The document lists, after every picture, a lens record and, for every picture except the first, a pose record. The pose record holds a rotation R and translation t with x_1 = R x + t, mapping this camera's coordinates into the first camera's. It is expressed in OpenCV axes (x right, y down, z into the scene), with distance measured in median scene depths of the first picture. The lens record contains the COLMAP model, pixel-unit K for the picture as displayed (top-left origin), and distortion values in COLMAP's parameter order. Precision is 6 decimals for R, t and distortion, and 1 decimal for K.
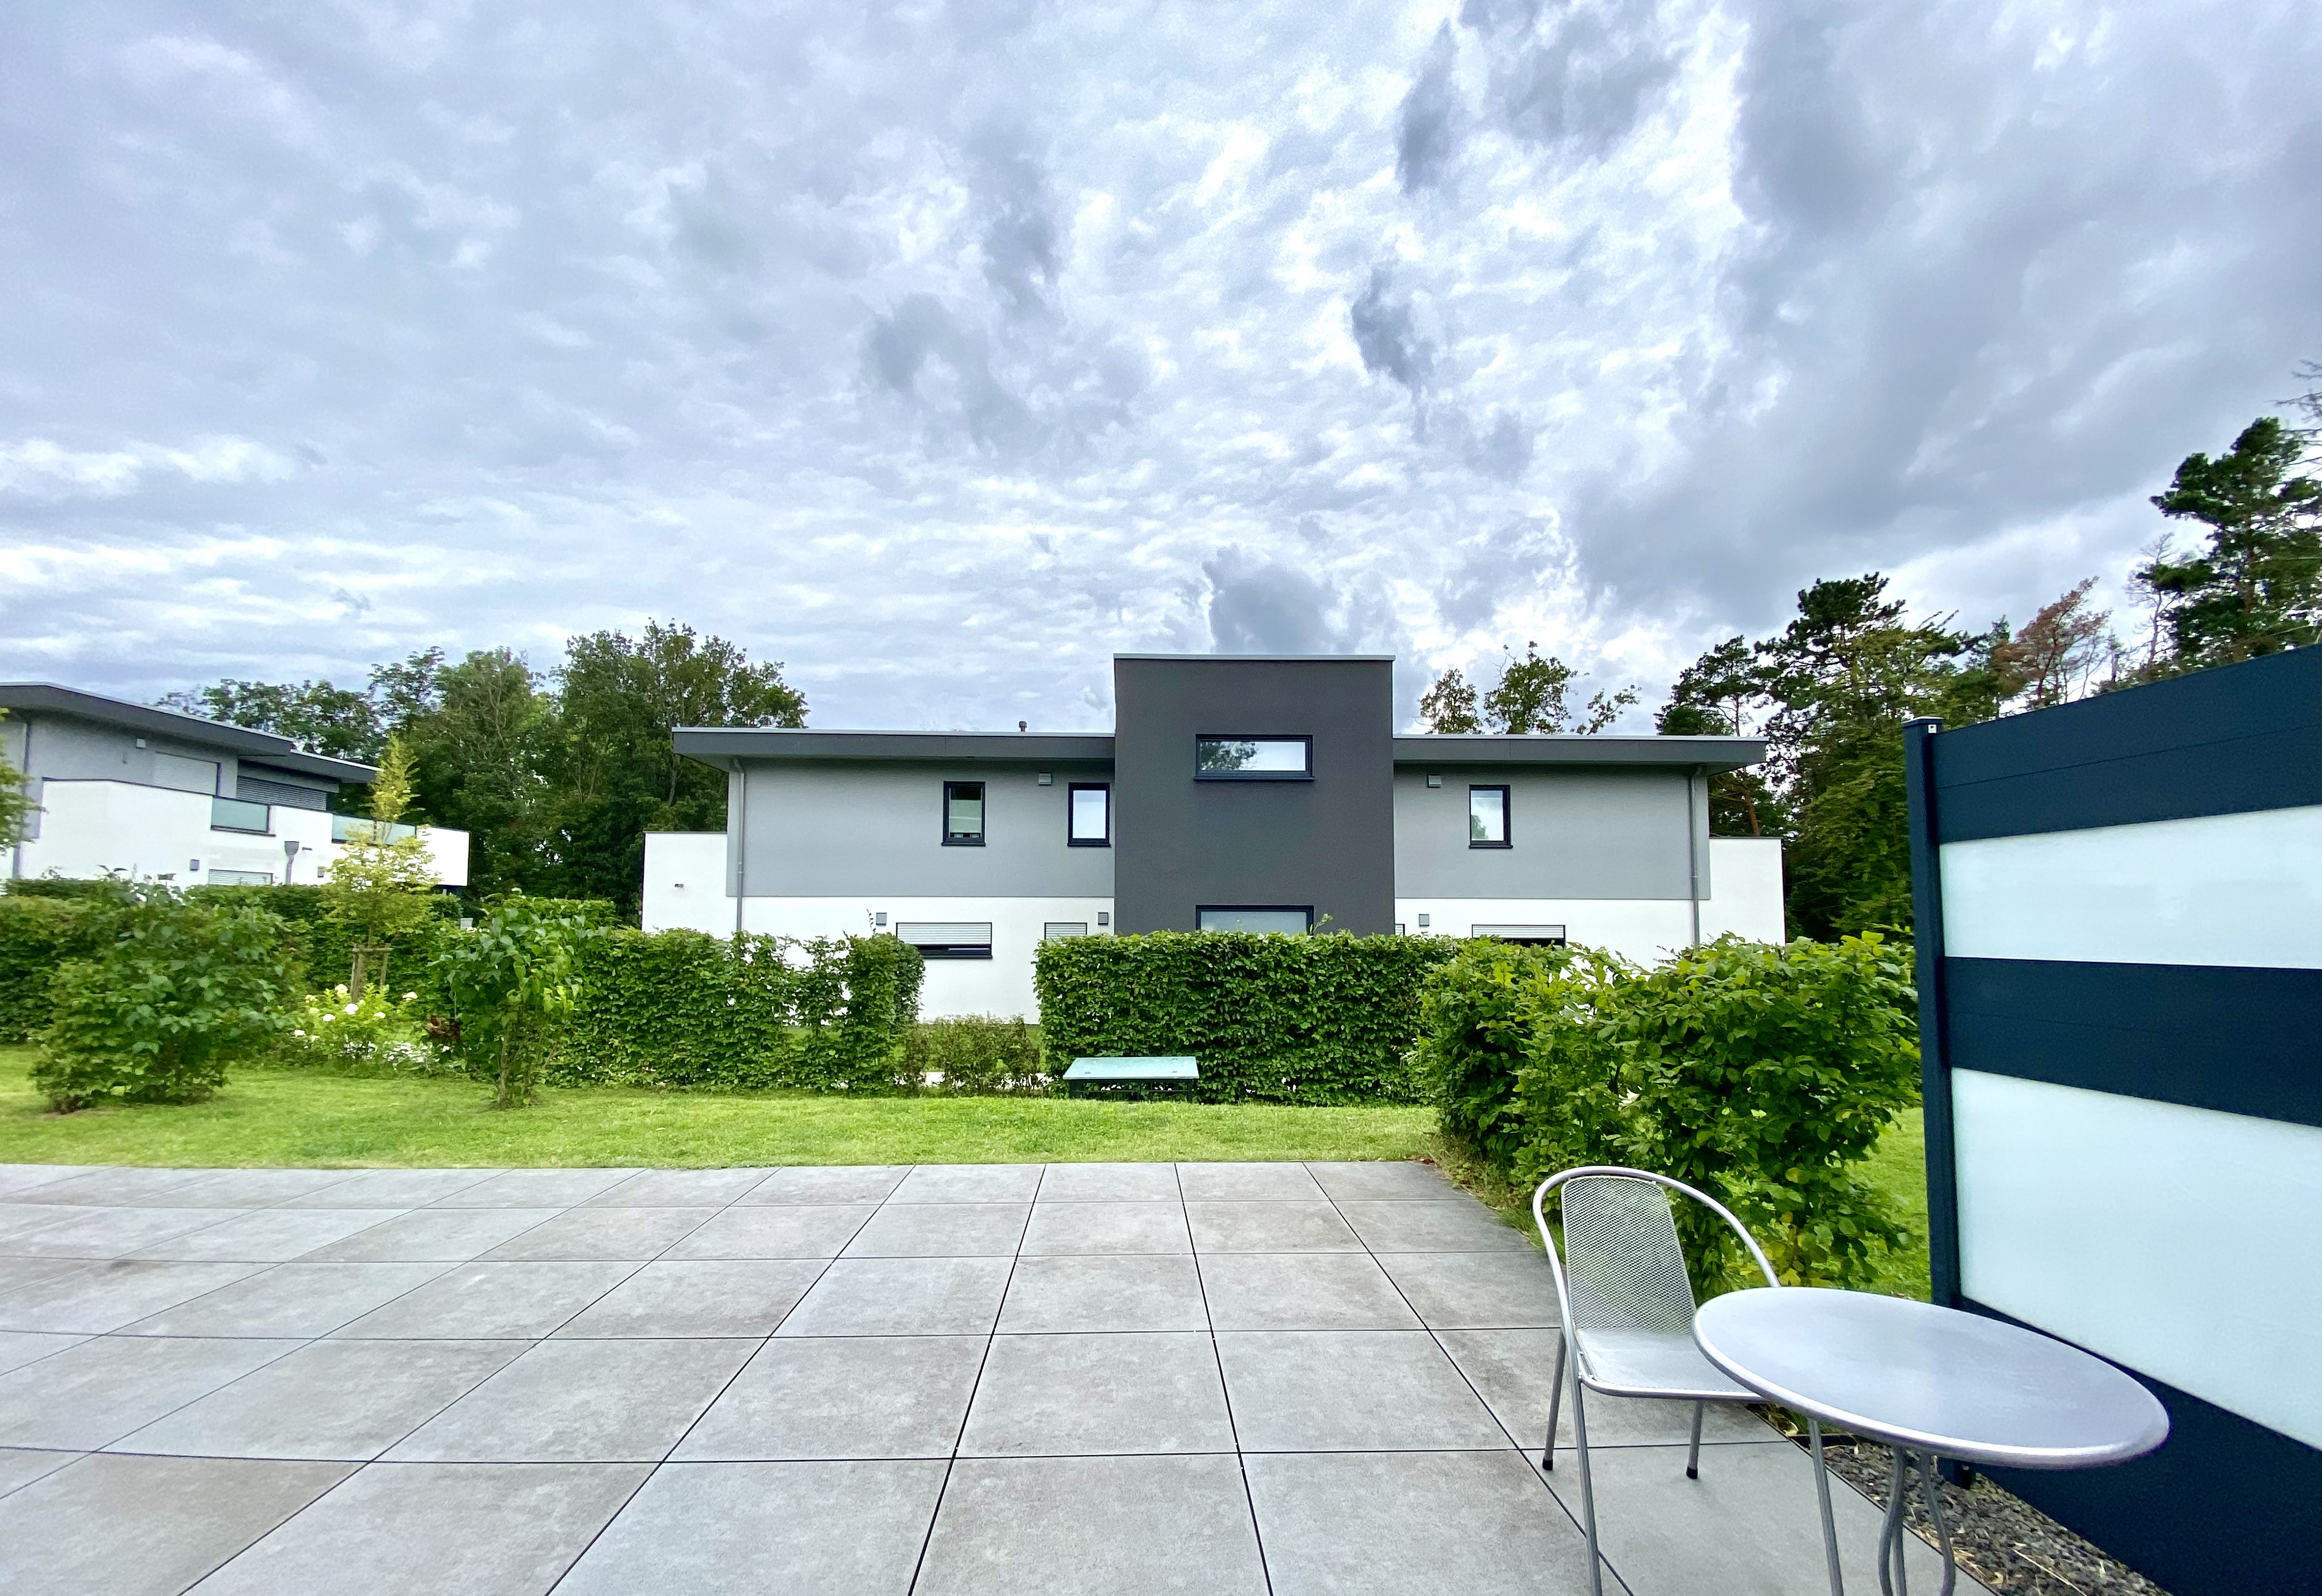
lens RADIAL K [[975.7, 0, 1190.0], [0, 975.7, 853.7], [0, 0, 1]] dist [-0.019575, -0.000105]
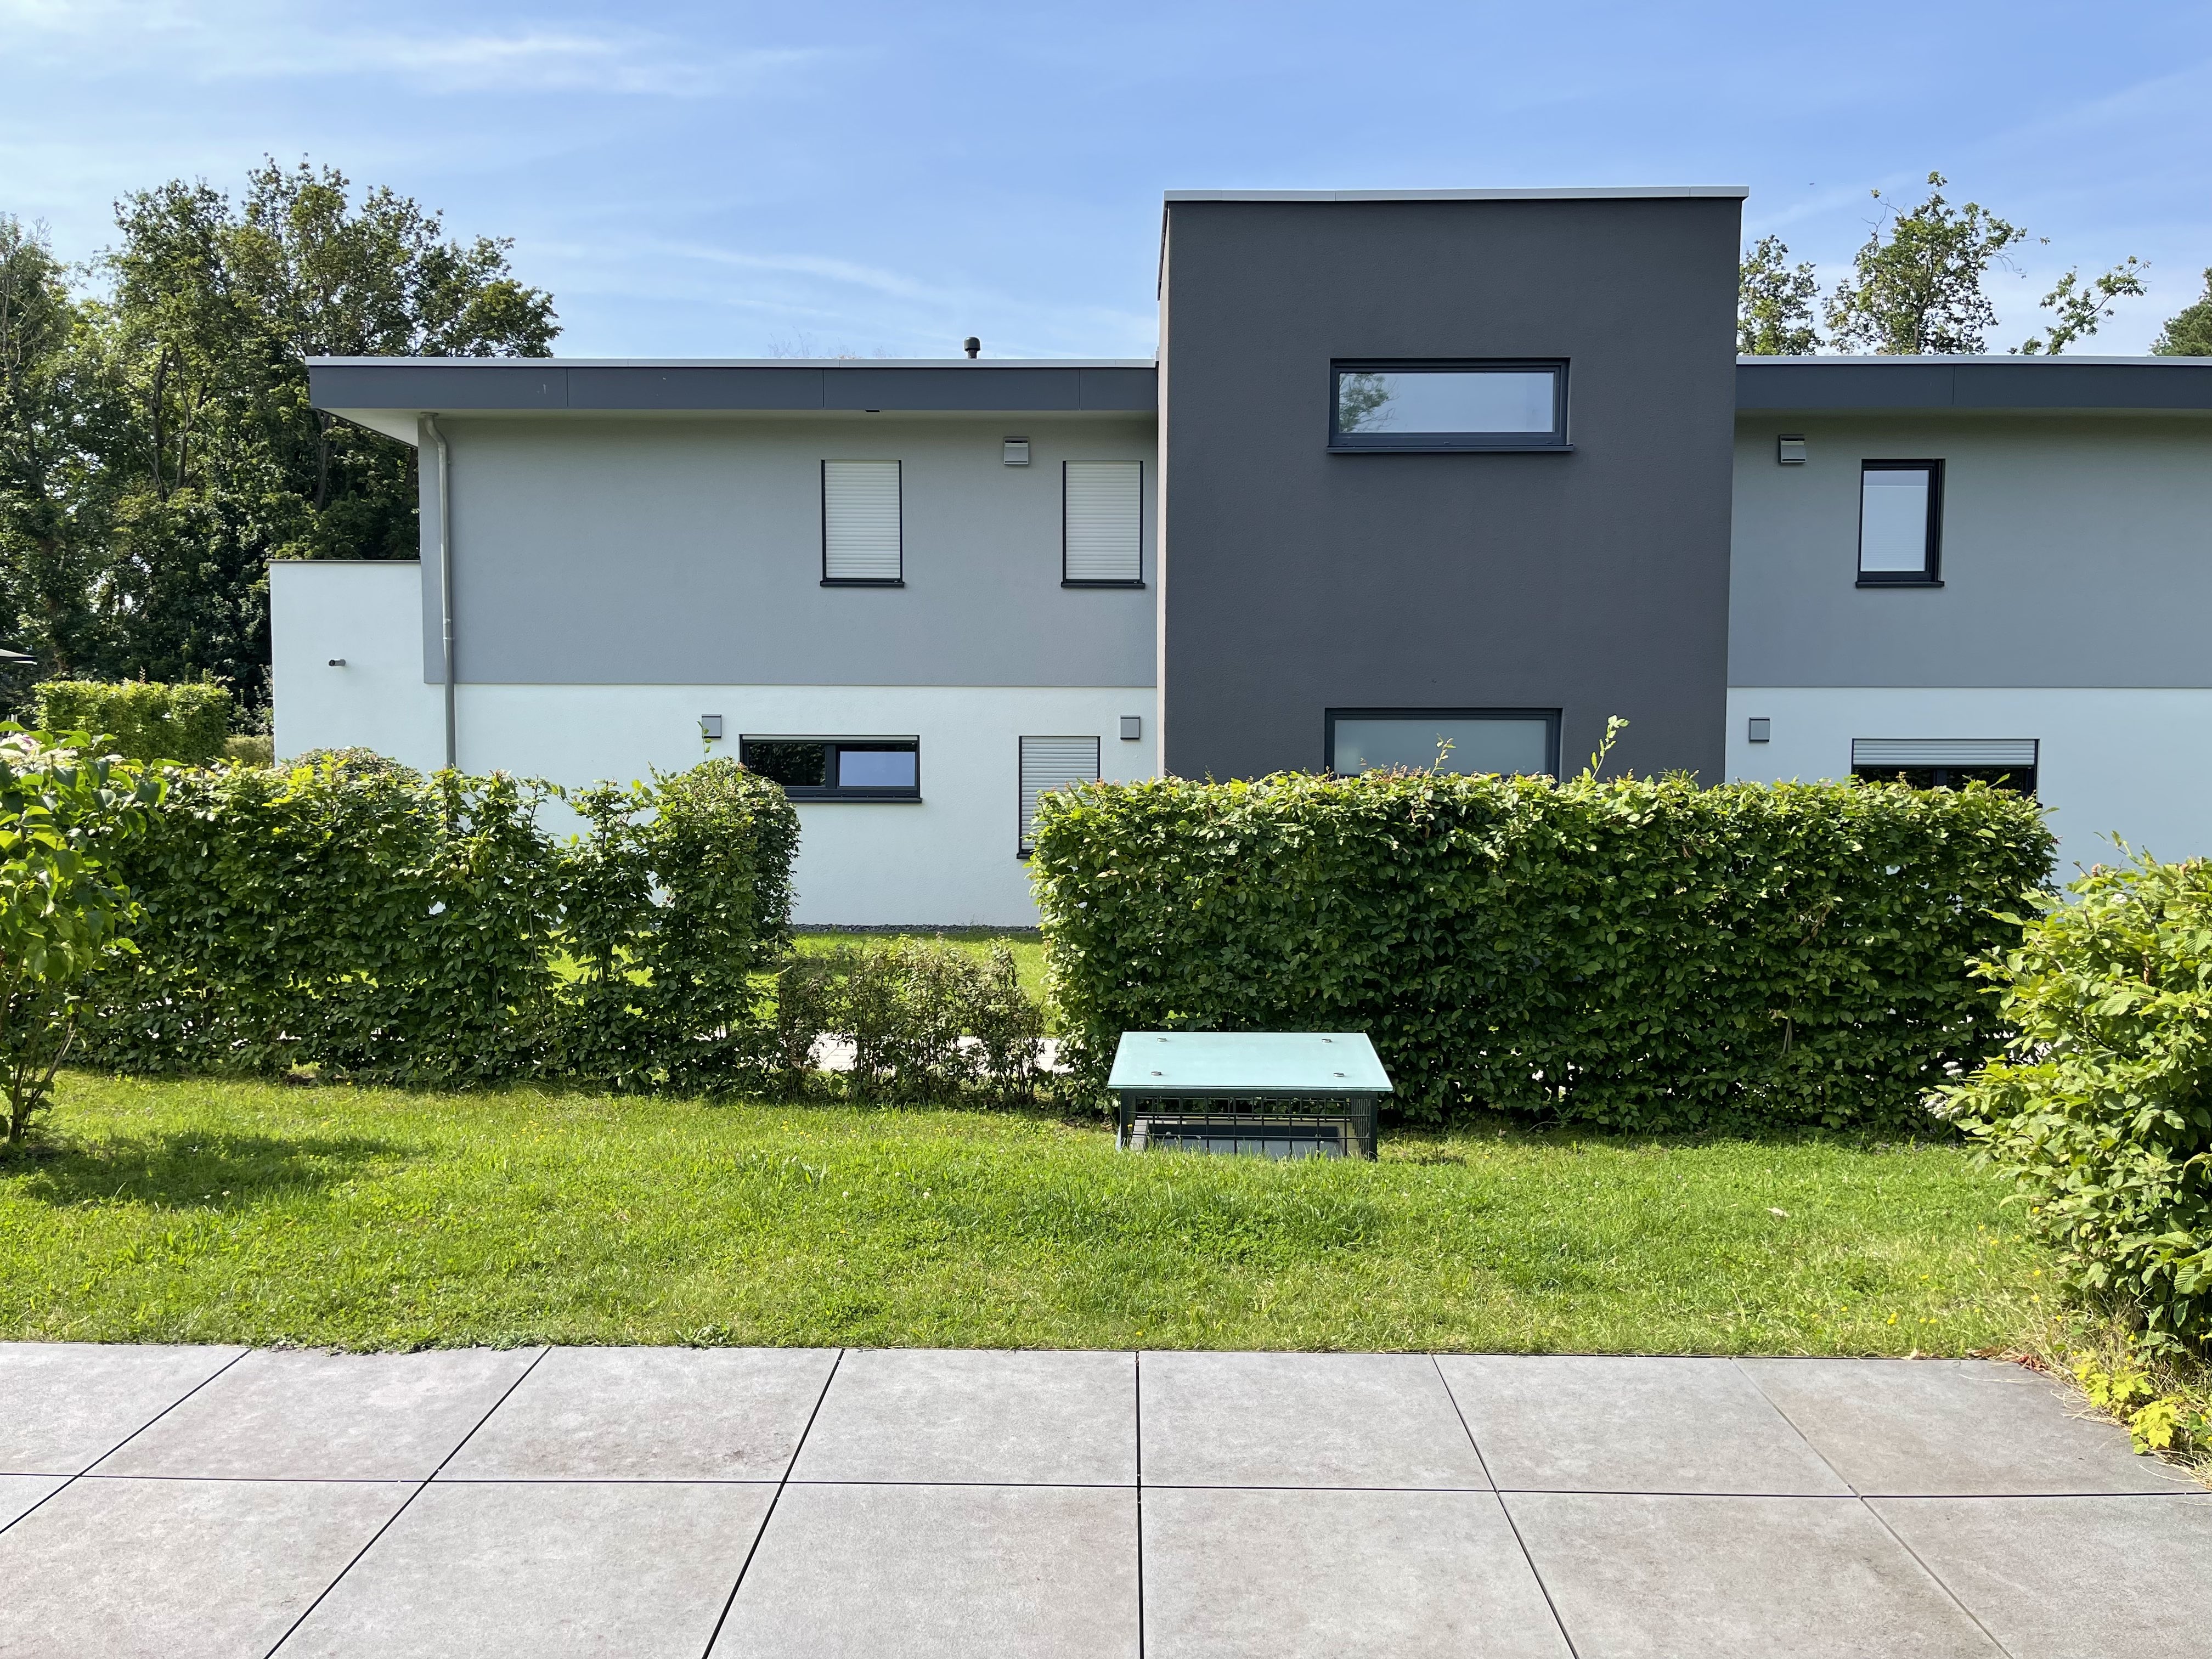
lens RADIAL K [[1814.9, 0, 1106.0], [0, 1814.9, 829.5], [0, 0, 1]] dist [0.000607, 0.008434]
pose [[0.995987, 0.010103, -0.088922, -0.043661], [0.001397, 0.991732, 0.128320, -0.008420], [0.089483, -0.127930, 0.987738, 0.106873]]
